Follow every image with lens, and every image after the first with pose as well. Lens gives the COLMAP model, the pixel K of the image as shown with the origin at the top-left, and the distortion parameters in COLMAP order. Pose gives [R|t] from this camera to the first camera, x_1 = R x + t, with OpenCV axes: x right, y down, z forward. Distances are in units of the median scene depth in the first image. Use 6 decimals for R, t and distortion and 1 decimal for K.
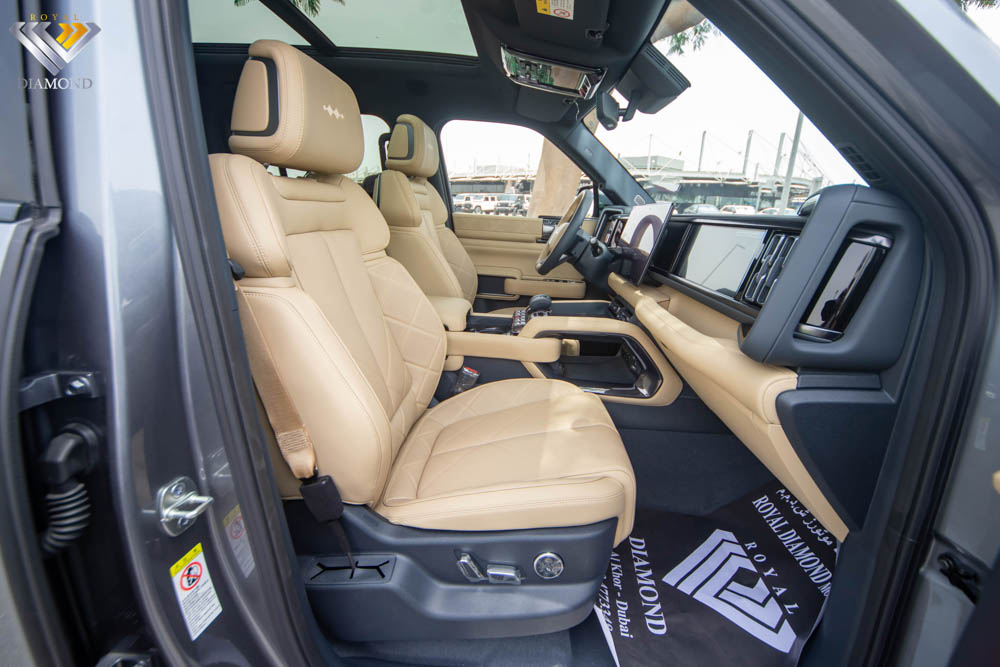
lens RADIAL K [[374.7, 0, 500.0], [0, 374.7, 333.5], [0, 0, 1]] dist [-0.017952, -0.000287]
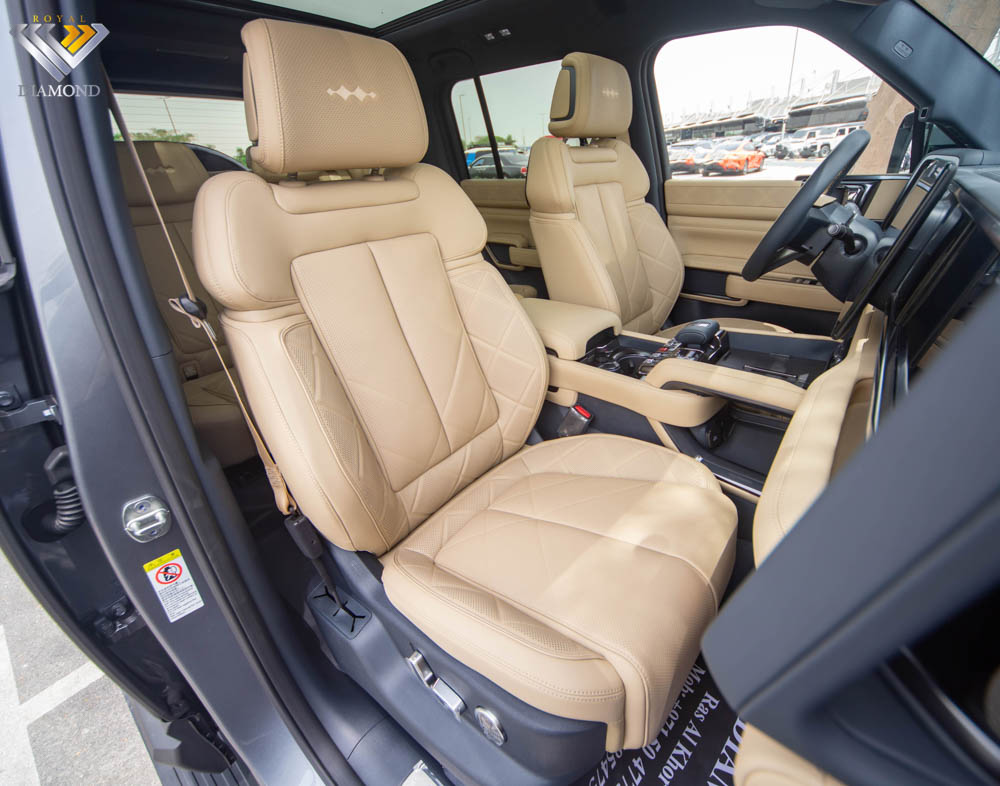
lens RADIAL K [[416.1, 0, 500.0], [0, 416.1, 393.0], [0, 0, 1]] dist [-0.013810, 0.000405]
pose [[0.833376, 0.182737, -0.521624, 0.278423], [-0.091084, 0.976267, 0.196488, -0.115594], [0.545149, -0.116237, 0.830242, 0.246056]]
